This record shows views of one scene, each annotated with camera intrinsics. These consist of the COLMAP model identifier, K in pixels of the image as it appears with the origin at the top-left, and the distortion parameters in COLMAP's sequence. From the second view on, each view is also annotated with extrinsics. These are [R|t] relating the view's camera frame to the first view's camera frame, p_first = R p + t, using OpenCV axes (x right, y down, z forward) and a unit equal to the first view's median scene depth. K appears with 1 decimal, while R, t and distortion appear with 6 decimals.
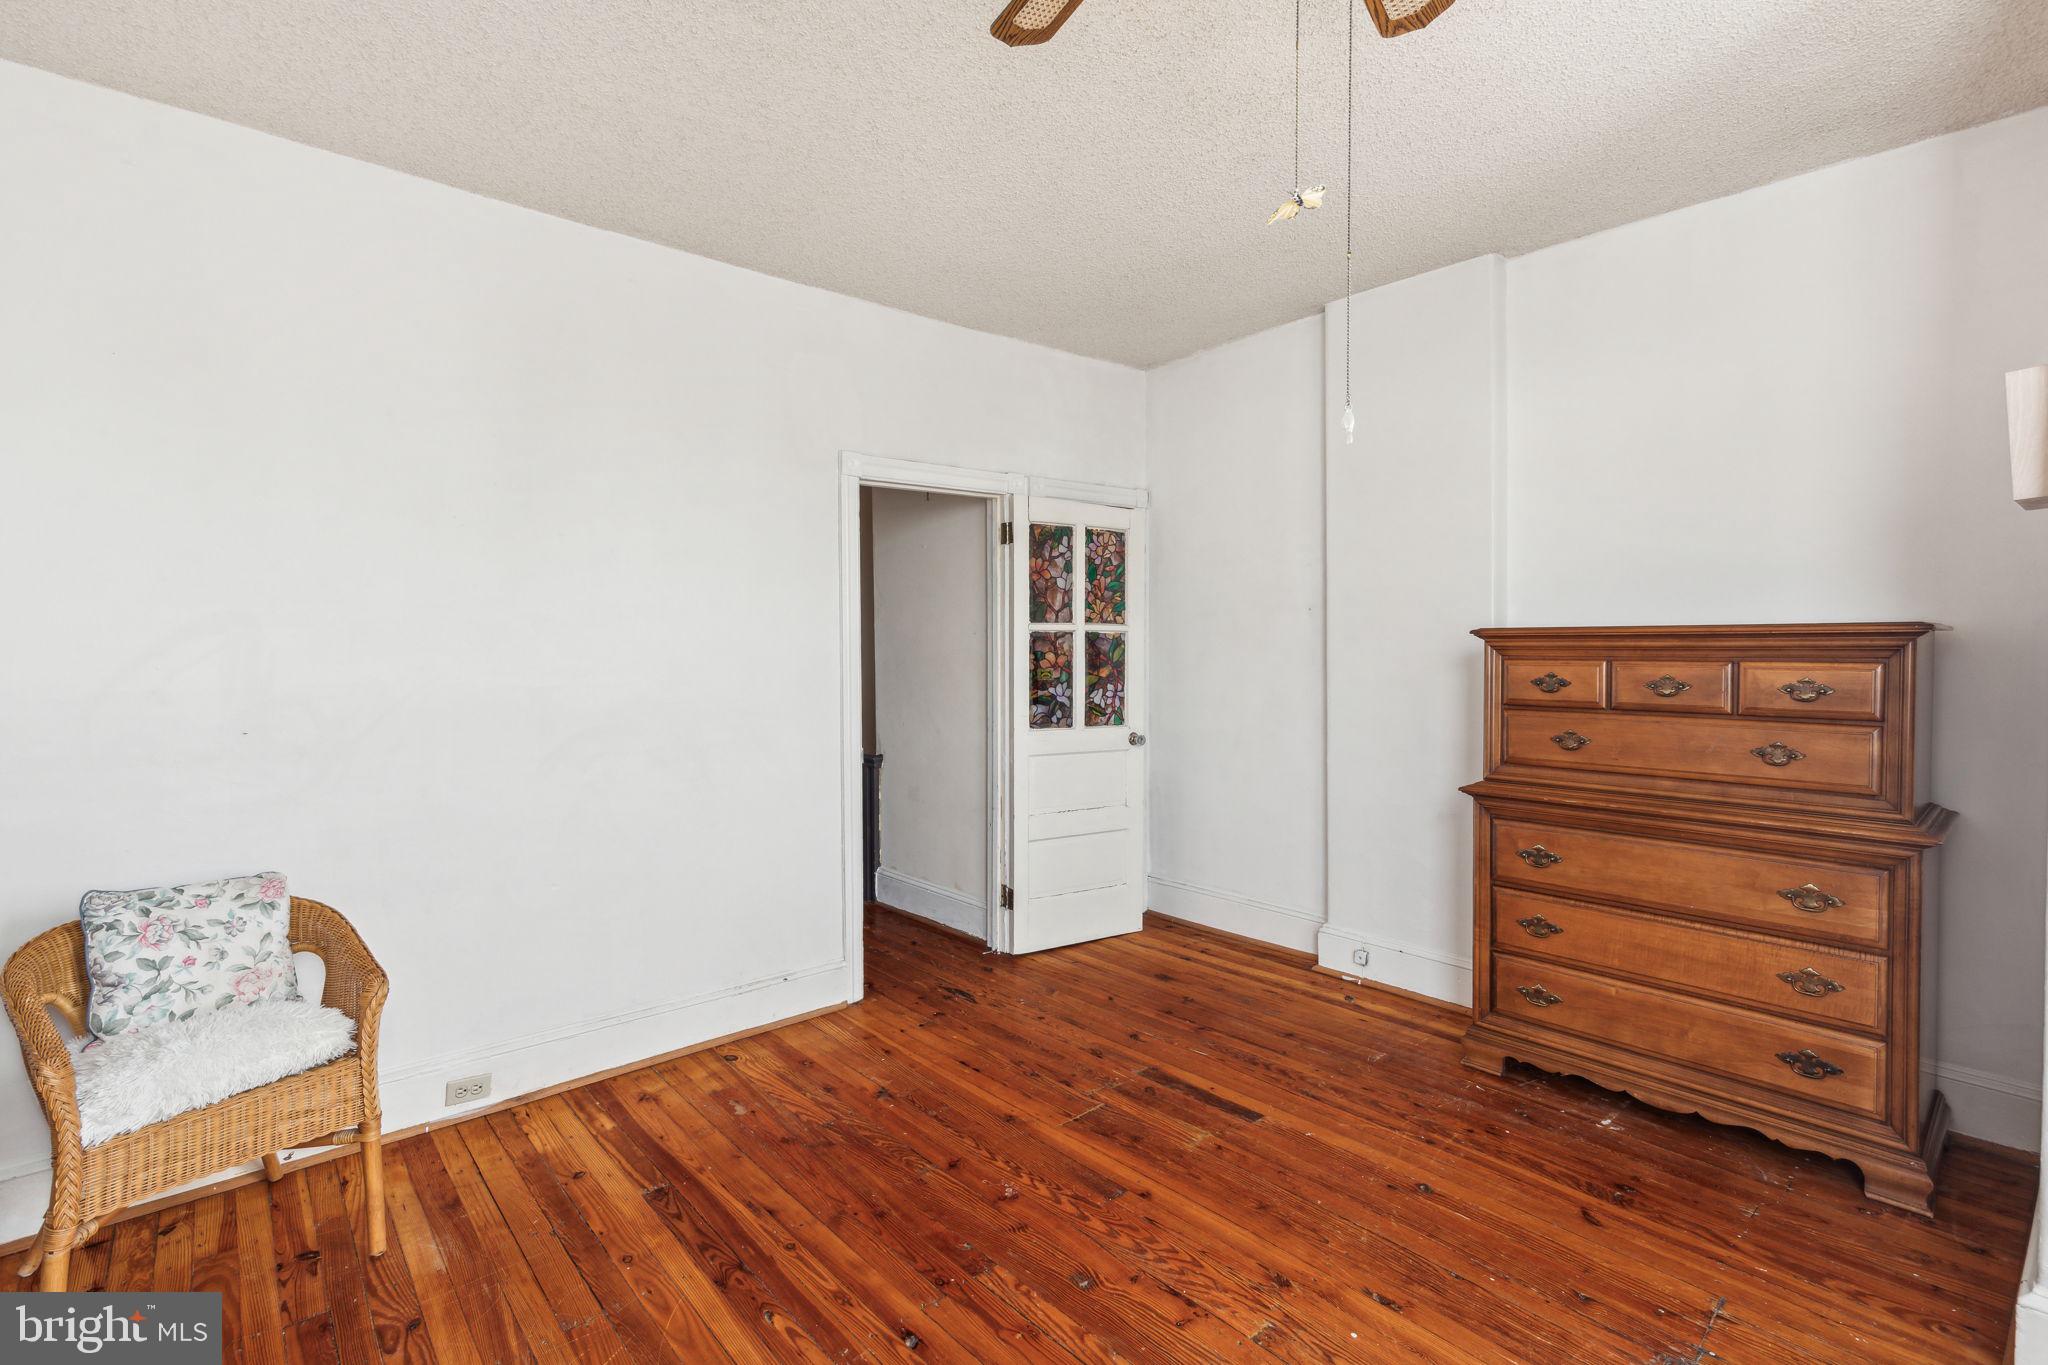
lens RADIAL K [[931.7, 0, 1052.2], [0, 931.7, 671.3], [0, 0, 1]] dist [0.007066, -0.003220]
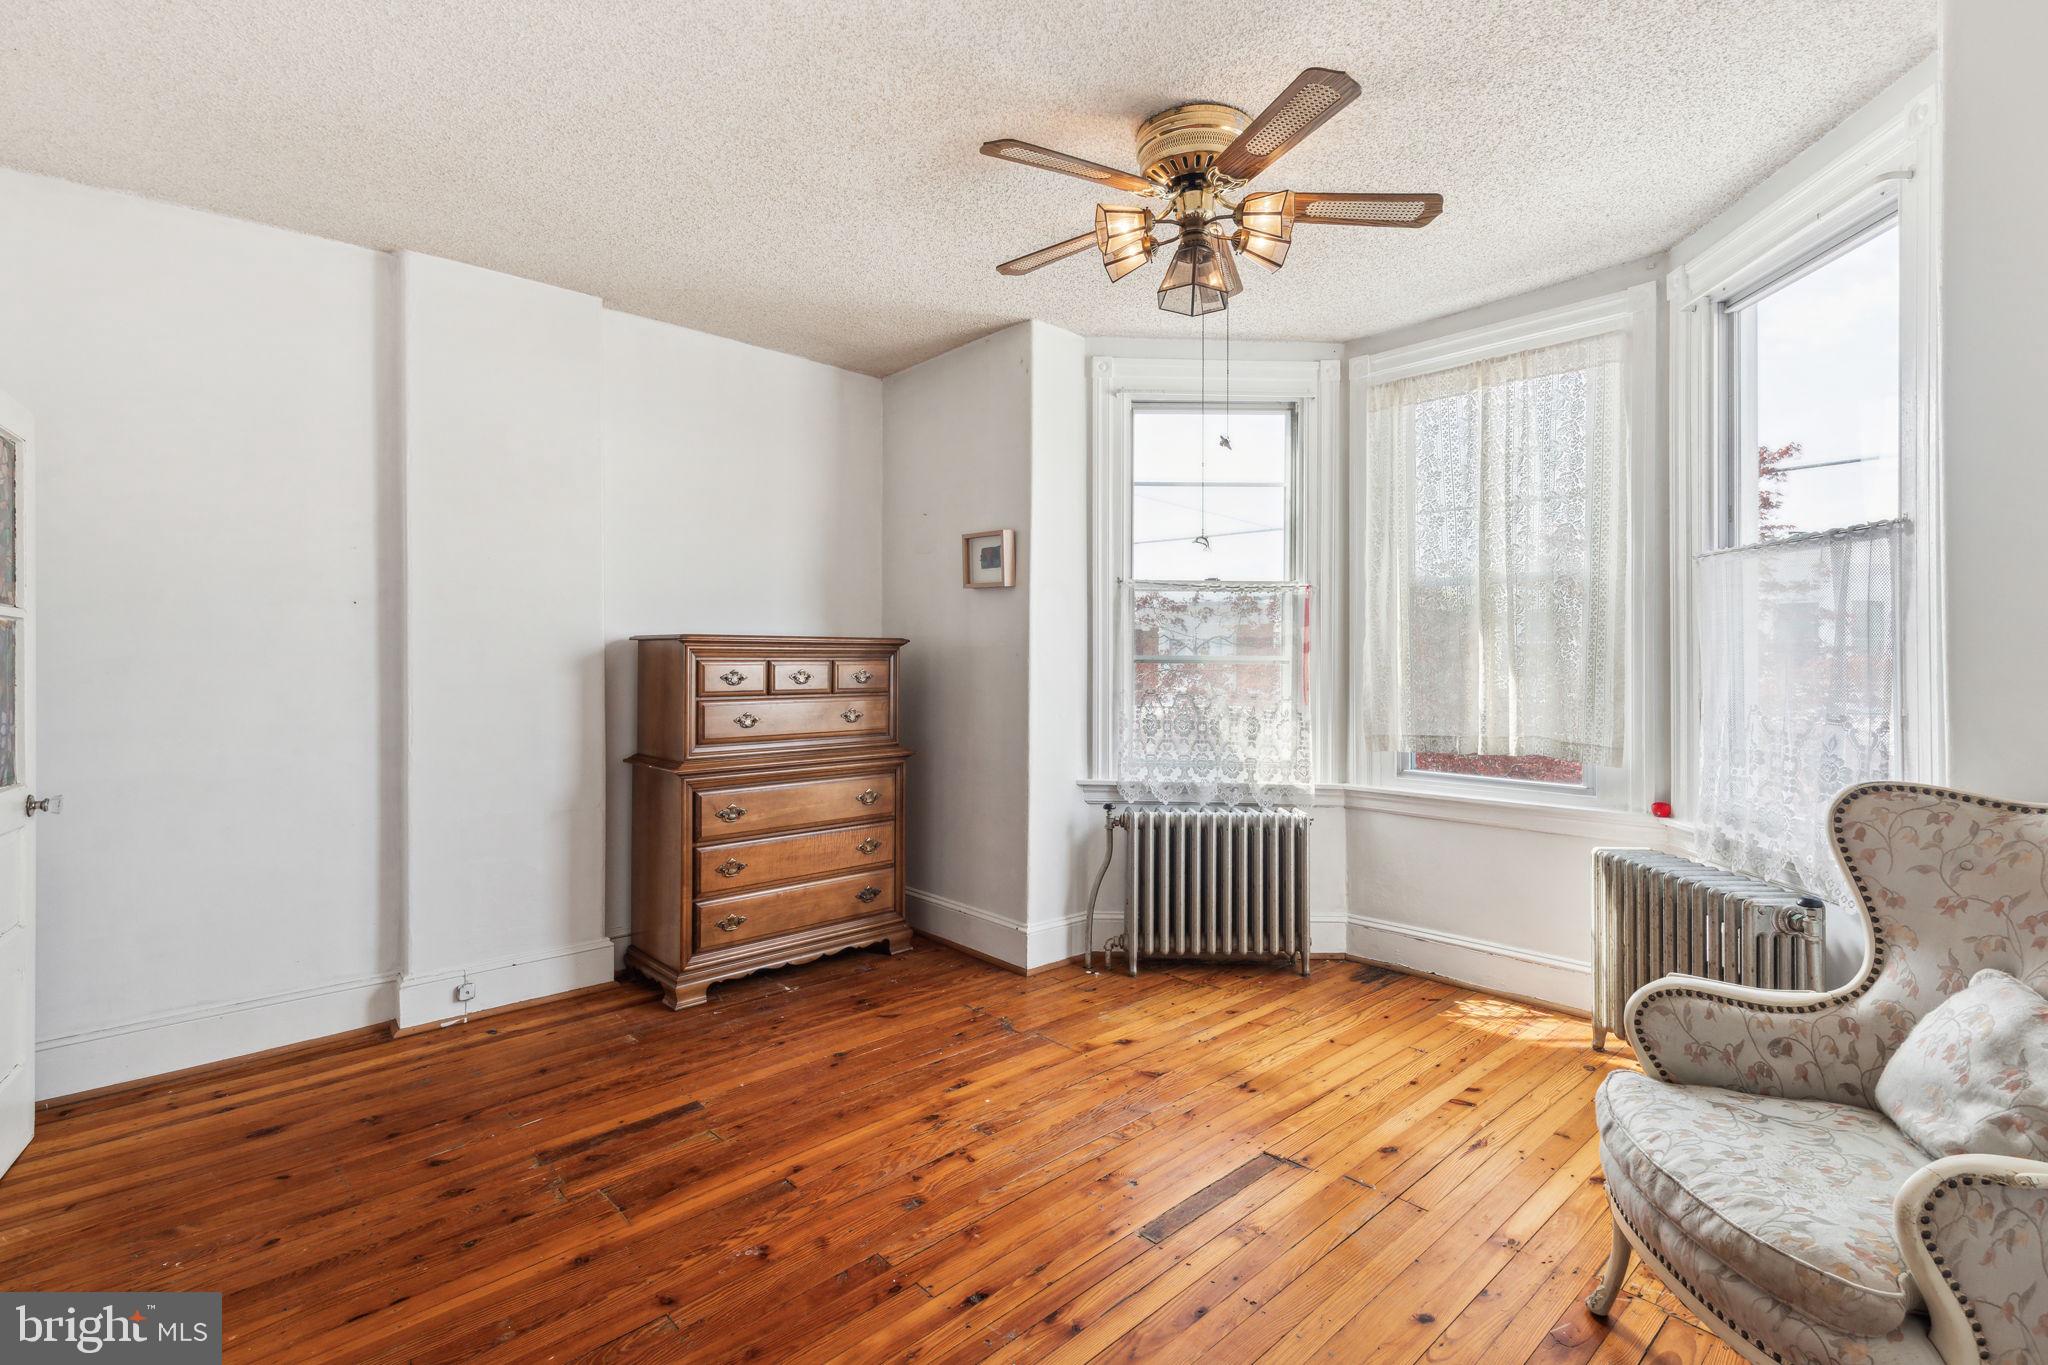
lens RADIAL K [[931.7, 0, 1034.4], [0, 931.7, 660.0], [0, 0, 1]] dist [0.007066, -0.003220]
pose [[-0.002869, 0.000474, 0.999996, -0.810631], [0.027458, 0.999623, -0.000395, -0.000680], [-0.999619, 0.027456, -0.002881, 0.618679]]
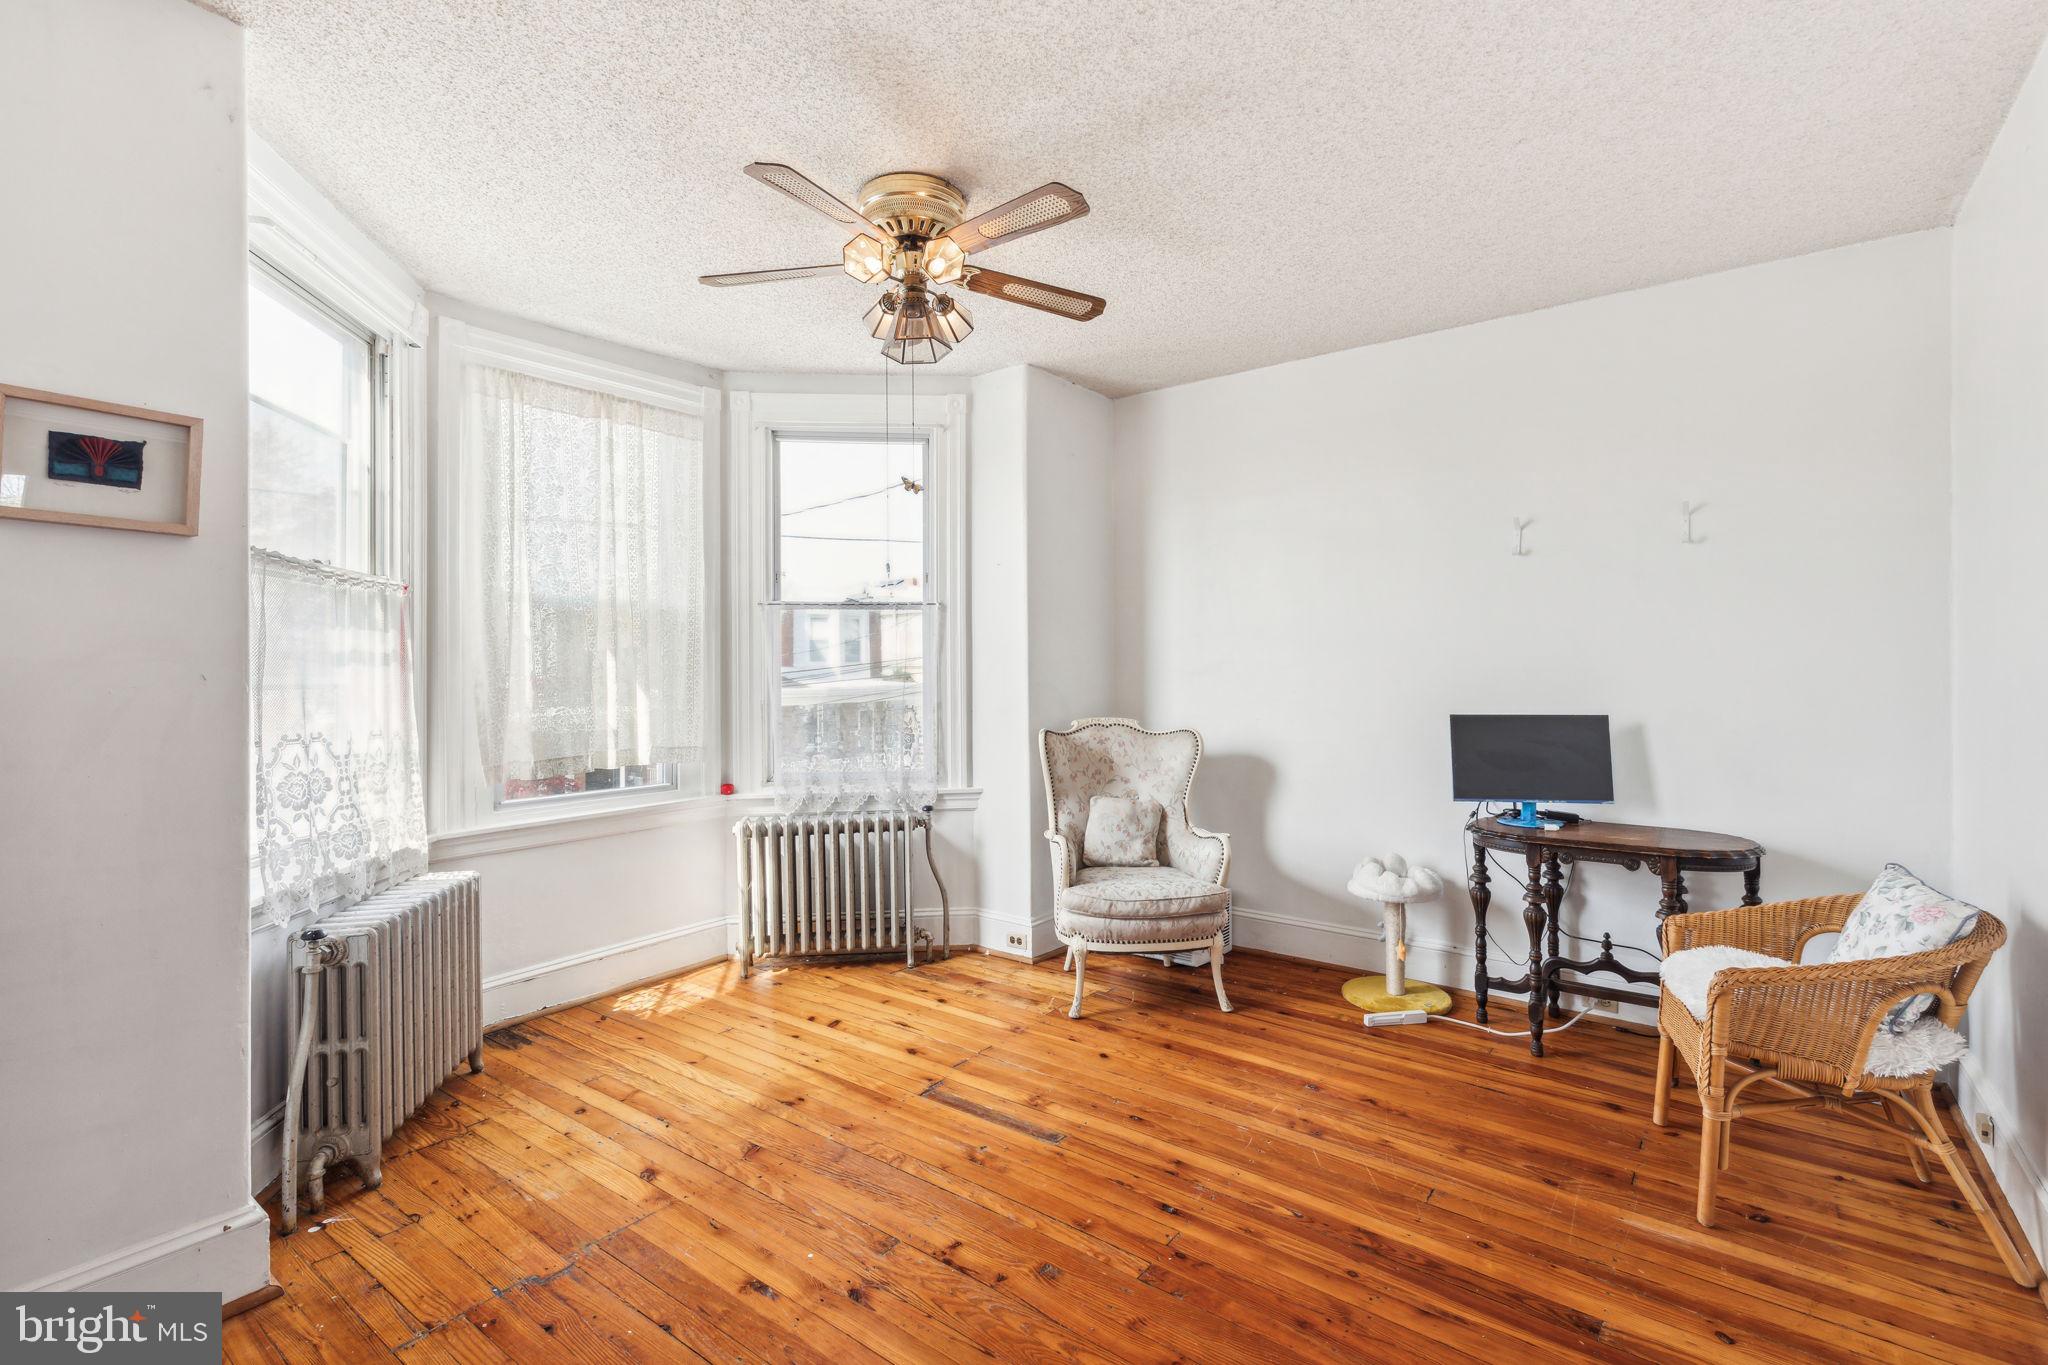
lens RADIAL K [[931.7, 0, 1011.4], [0, 931.7, 673.4], [0, 0, 1]] dist [0.007066, -0.003220]
pose [[-0.986715, 0.012441, -0.161981, 0.173489], [0.007101, 0.999413, 0.033507, -0.035664], [0.162303, 0.031911, -0.986225, 1.474499]]
